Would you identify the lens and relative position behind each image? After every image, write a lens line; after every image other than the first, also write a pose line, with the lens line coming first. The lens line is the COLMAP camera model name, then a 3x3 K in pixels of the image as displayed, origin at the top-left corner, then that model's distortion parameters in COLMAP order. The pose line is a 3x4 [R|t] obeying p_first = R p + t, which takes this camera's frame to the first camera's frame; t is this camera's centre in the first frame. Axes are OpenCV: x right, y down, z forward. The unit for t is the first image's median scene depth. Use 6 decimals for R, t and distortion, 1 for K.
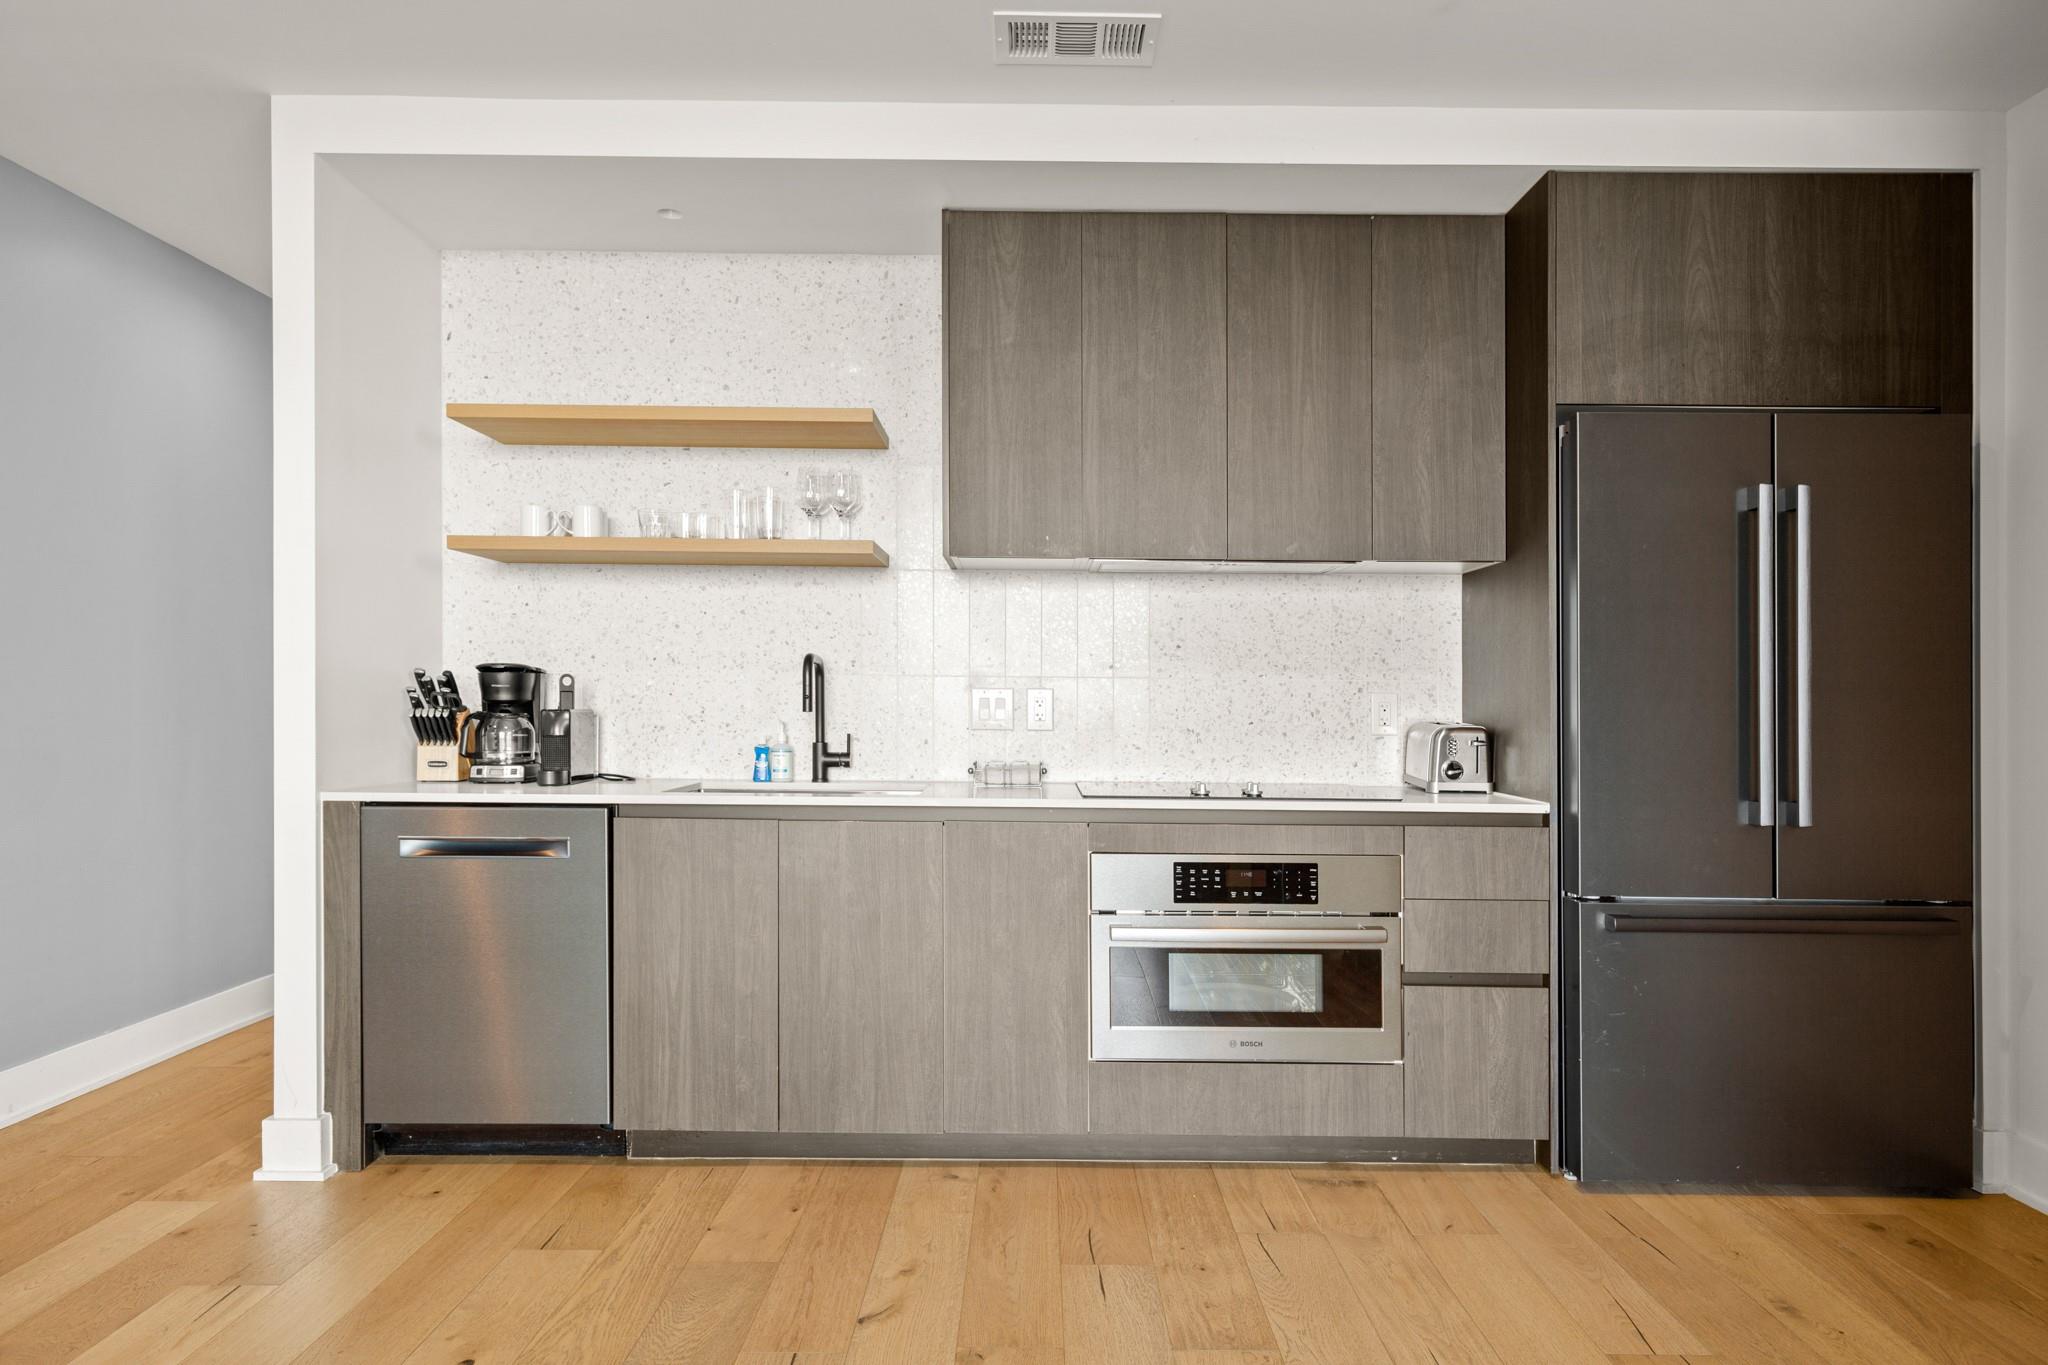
lens RADIAL K [[1230.3, 0, 1020.6], [0, 1230.3, 717.4], [0, 0, 1]] dist [0.011451, 0.004275]
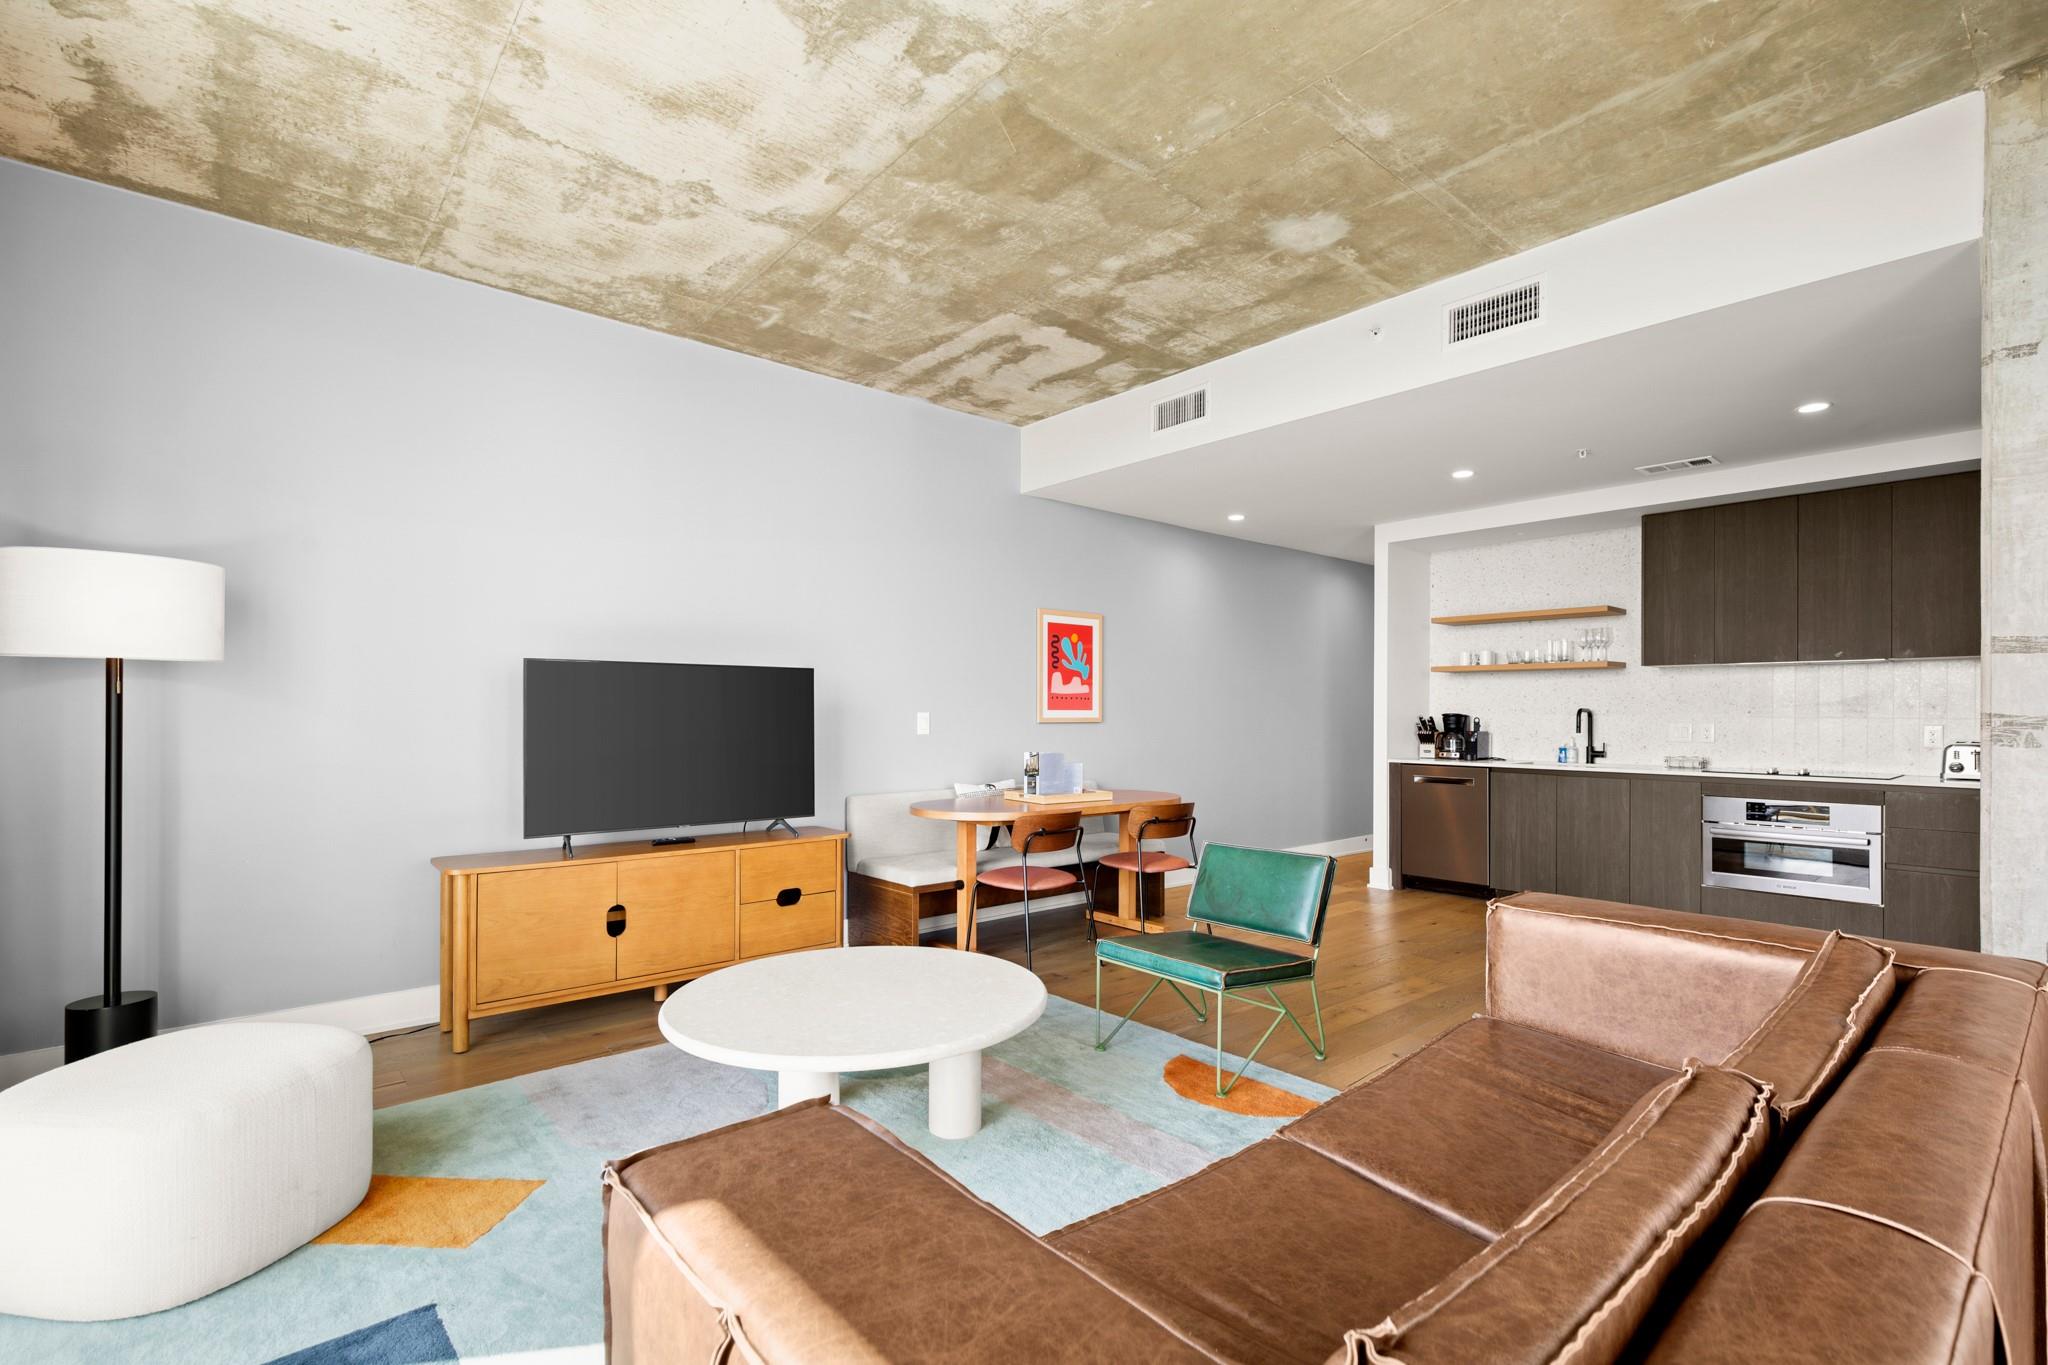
lens RADIAL K [[936.7, 0, 1042.3], [0, 936.7, 713.3], [0, 0, 1]] dist [0.005995, -0.001957]
pose [[0.663571, -0.006969, -0.748081, 0.520986], [-0.007103, 0.999853, -0.015616, -0.007254], [0.748080, 0.015676, 0.663424, -1.026602]]
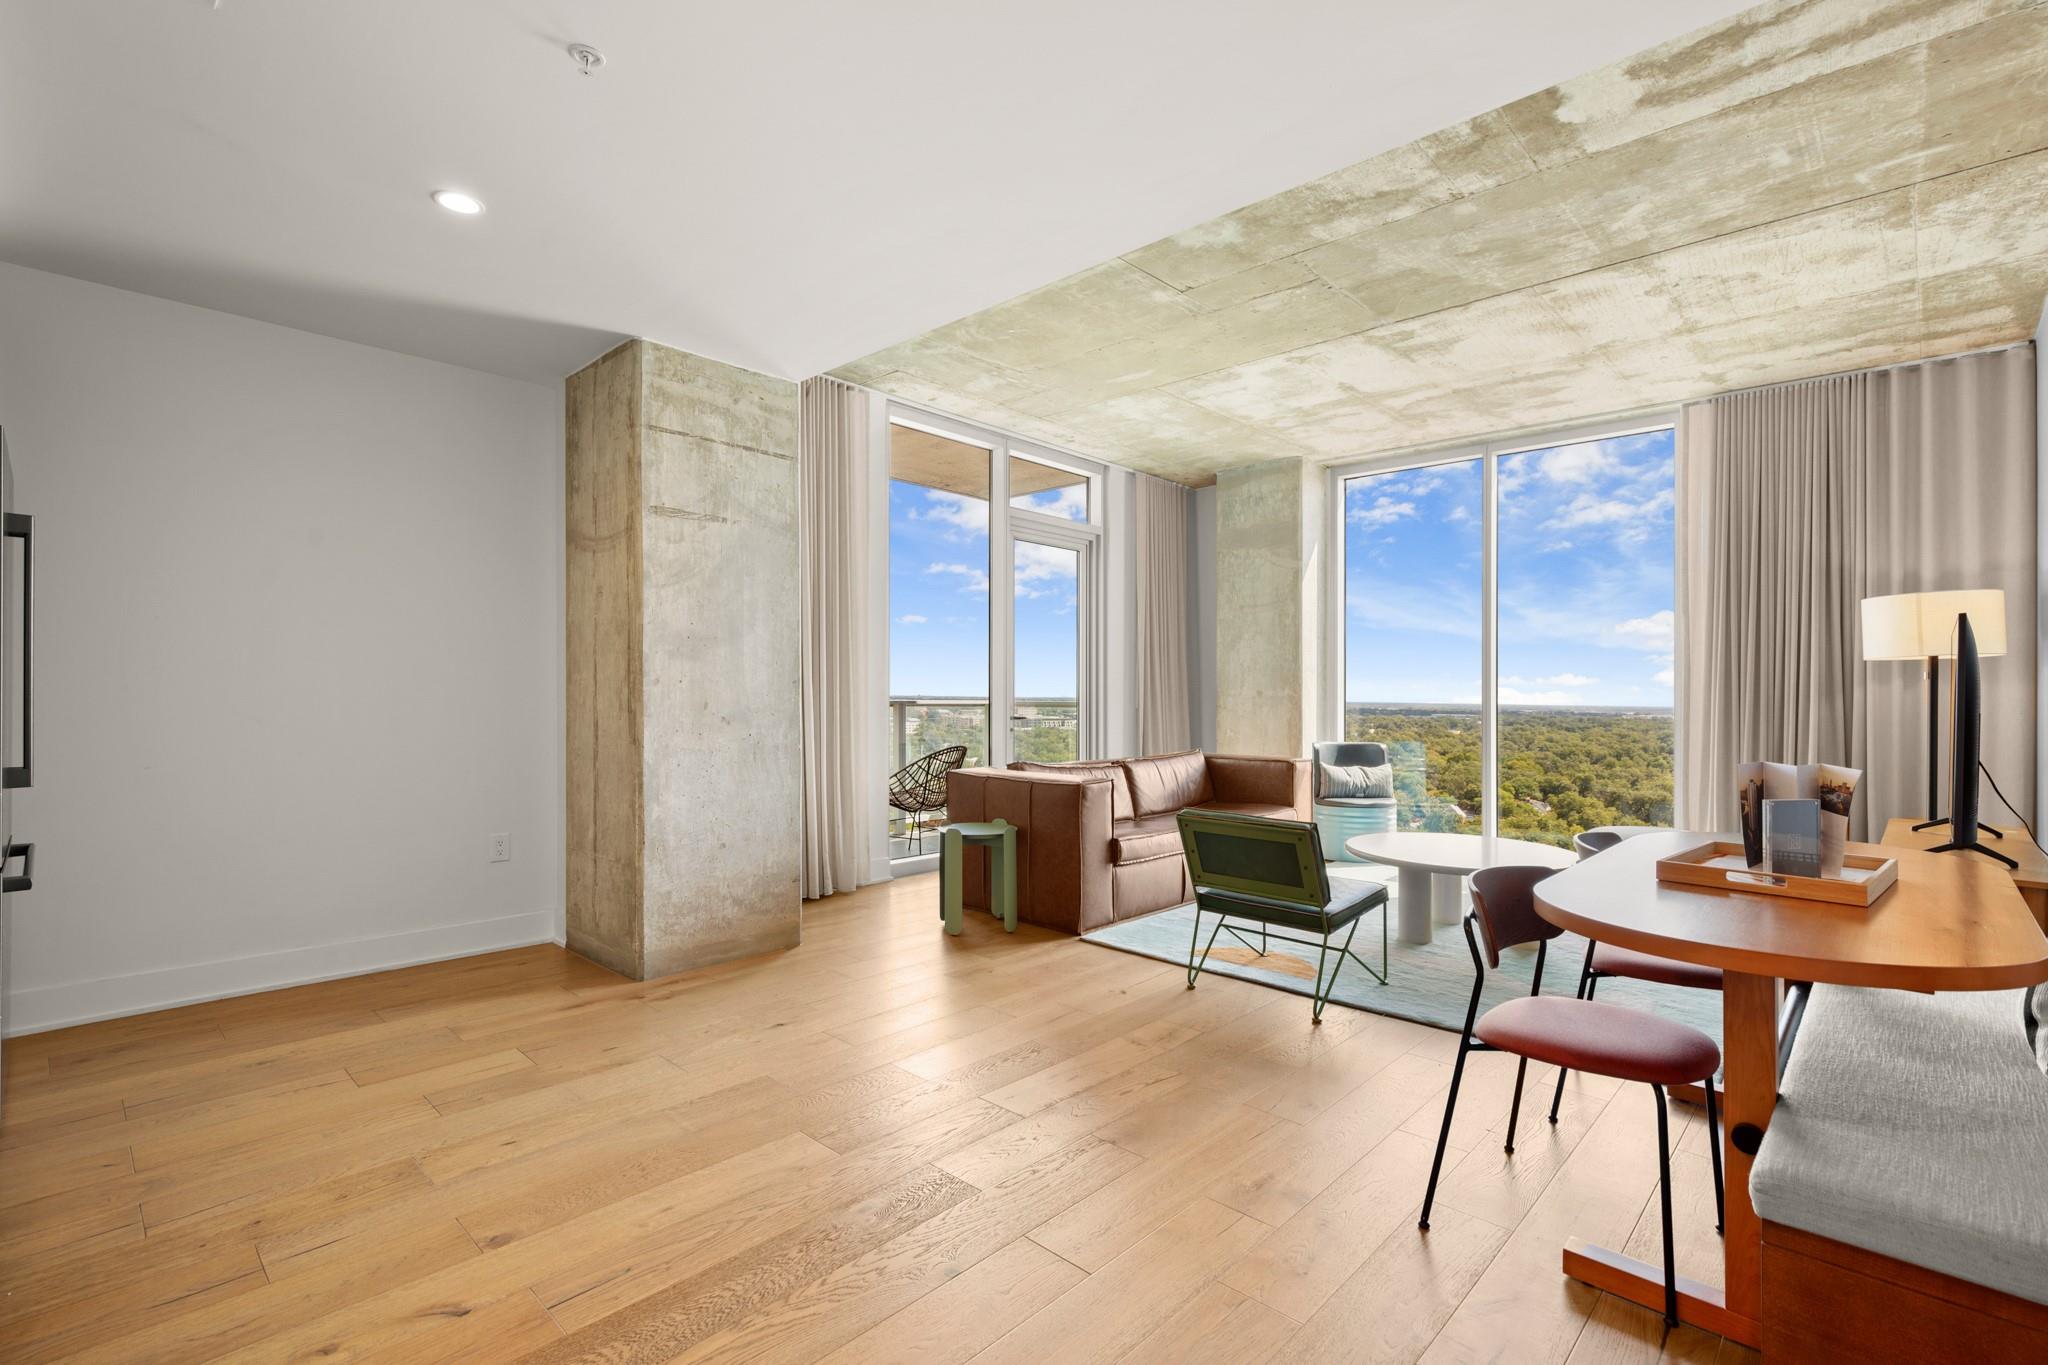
lens RADIAL K [[936.7, 0, 1036.2], [0, 936.7, 681.6], [0, 0, 1]] dist [0.005995, -0.001957]
pose [[-0.732503, -0.006542, 0.680732, -0.718618], [-0.005706, 0.999978, 0.003470, -0.026451], [-0.680740, -0.001342, -0.732524, 0.899340]]
